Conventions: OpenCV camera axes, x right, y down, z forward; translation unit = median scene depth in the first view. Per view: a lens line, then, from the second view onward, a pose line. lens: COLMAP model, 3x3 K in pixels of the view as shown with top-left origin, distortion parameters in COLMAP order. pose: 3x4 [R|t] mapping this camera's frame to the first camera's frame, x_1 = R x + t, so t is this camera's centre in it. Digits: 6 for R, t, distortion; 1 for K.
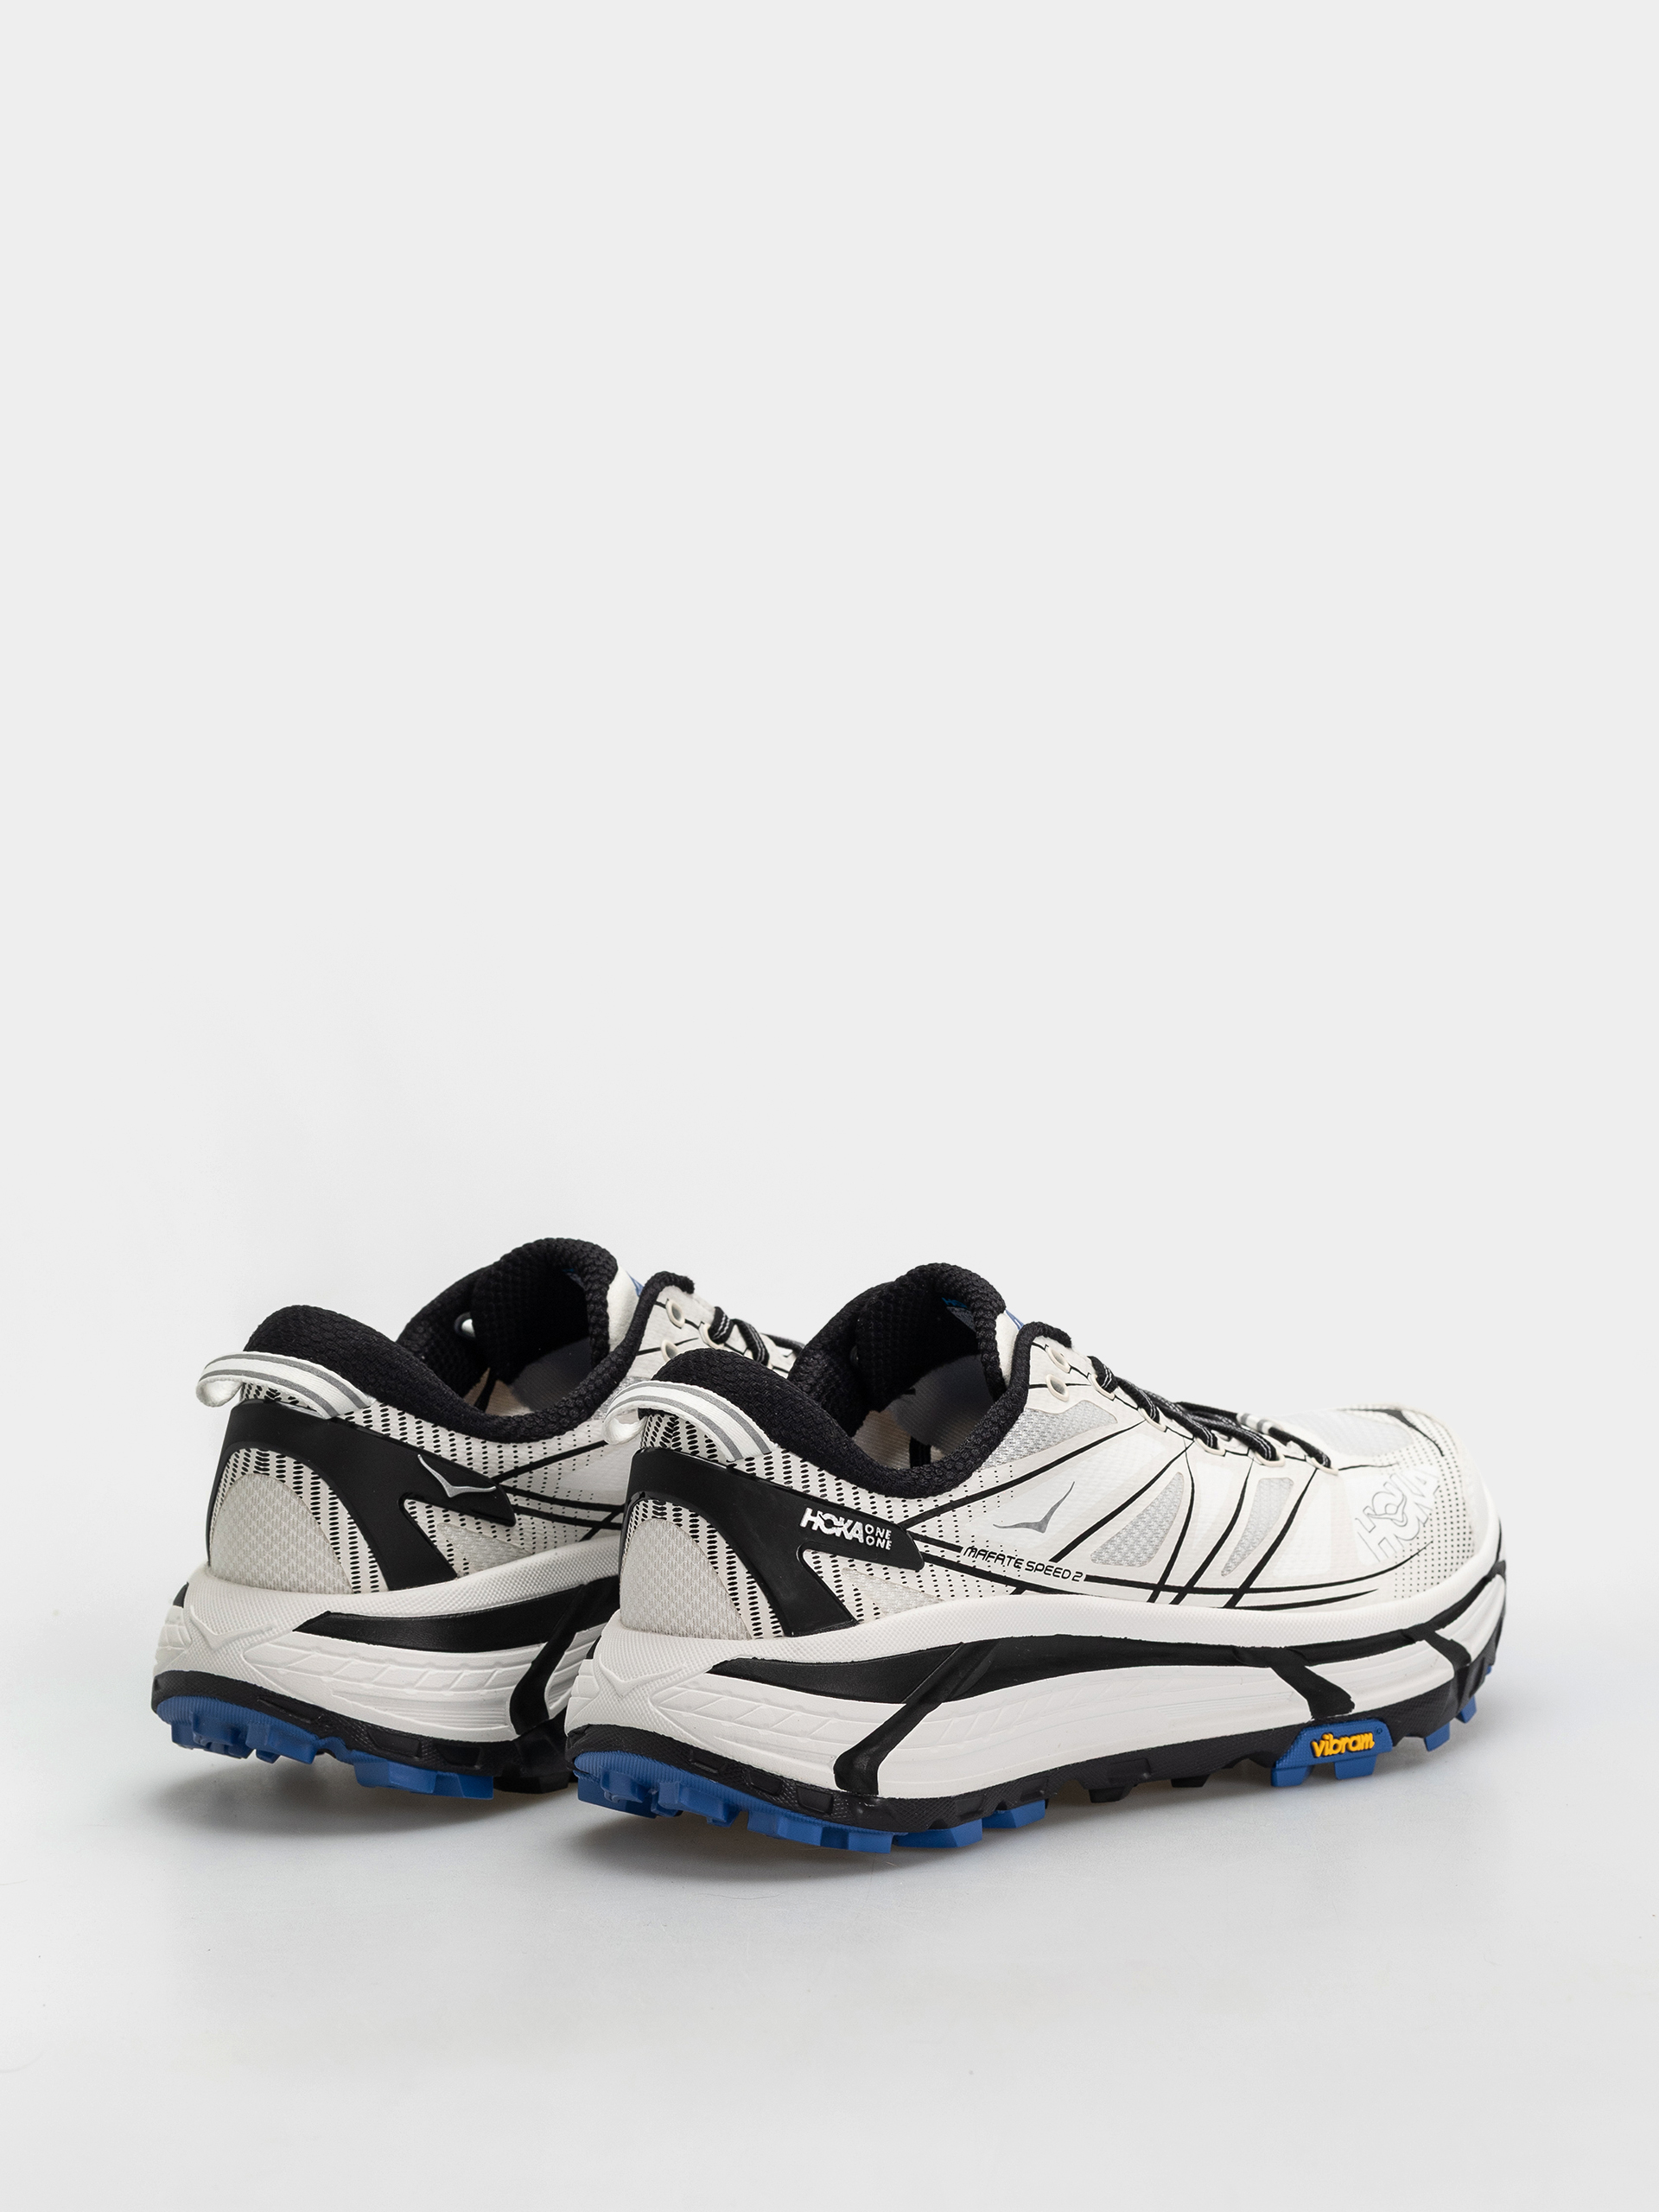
lens RADIAL K [[6805.4, 0, 829.5], [0, 6805.4, 1106.0], [0, 0, 1]] dist [0.035649, 0.599880]
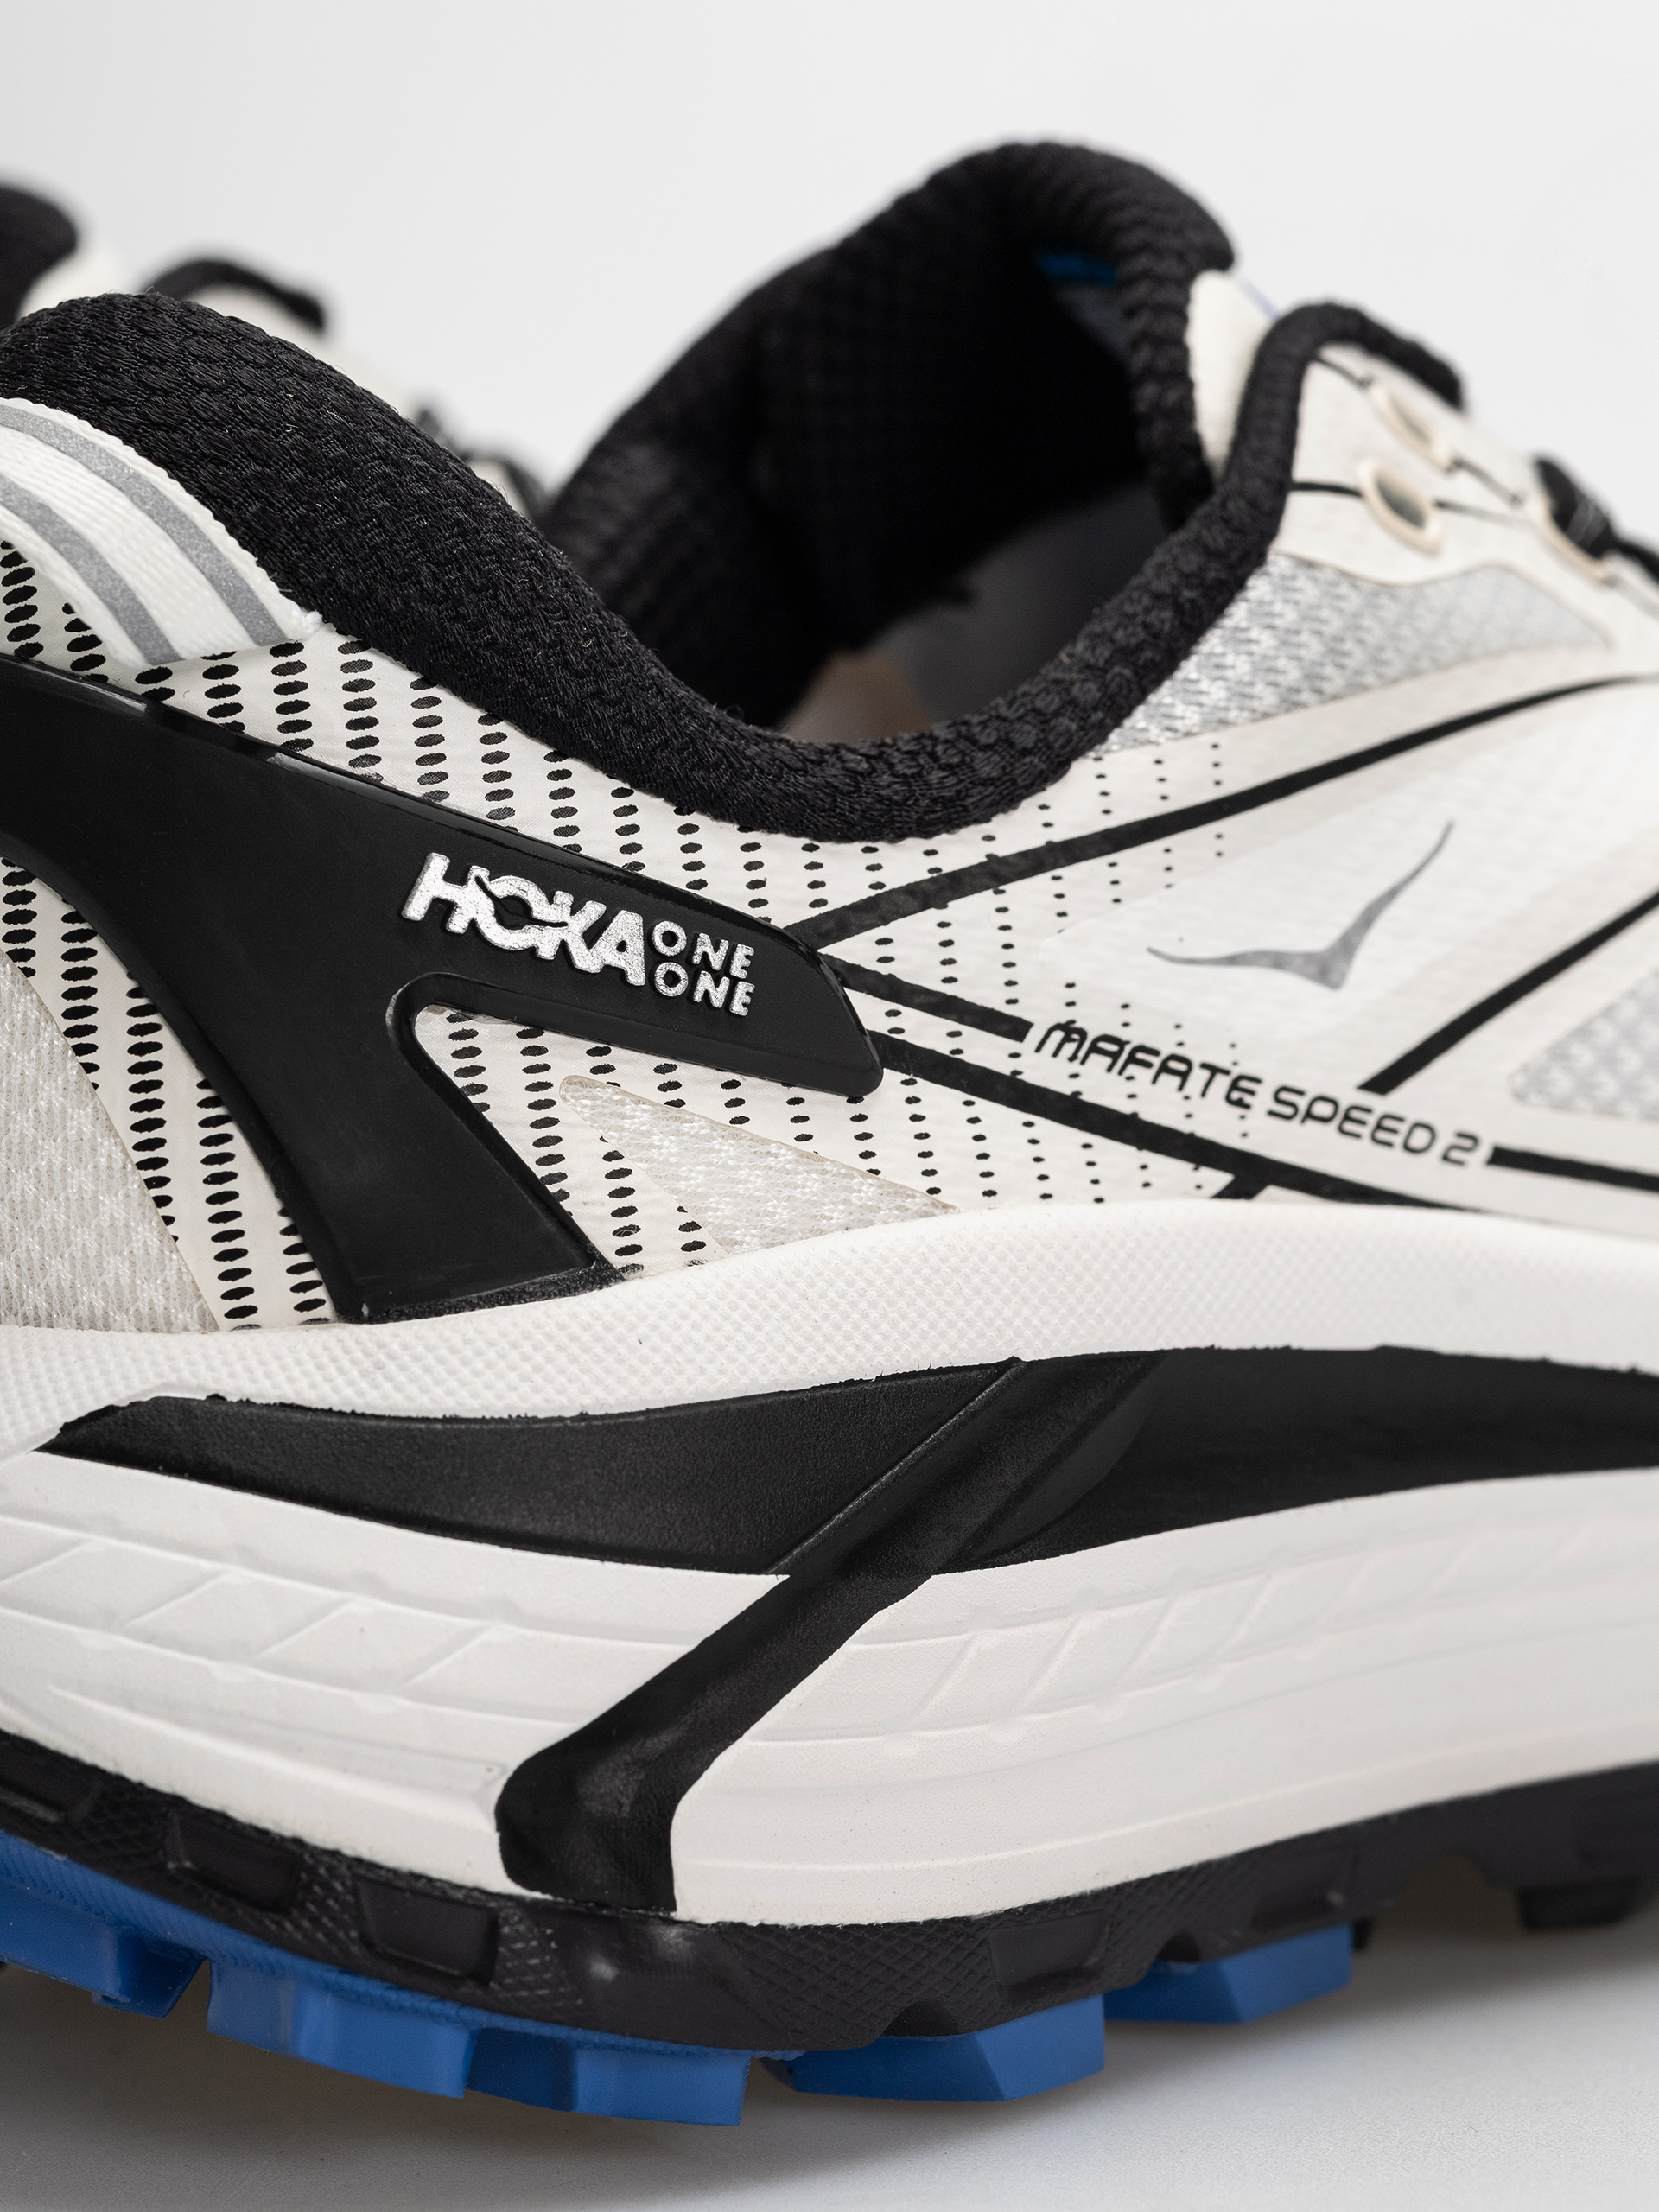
lens RADIAL K [[6805.4, 0, 829.5], [0, 6805.4, 1106.0], [0, 0, 1]] dist [0.035649, 0.599880]
pose [[0.994271, 0.003278, -0.106836, 0.041473], [-0.003132, 0.999994, 0.001540, 0.068350], [0.106840, -0.001197, 0.994275, 0.726990]]
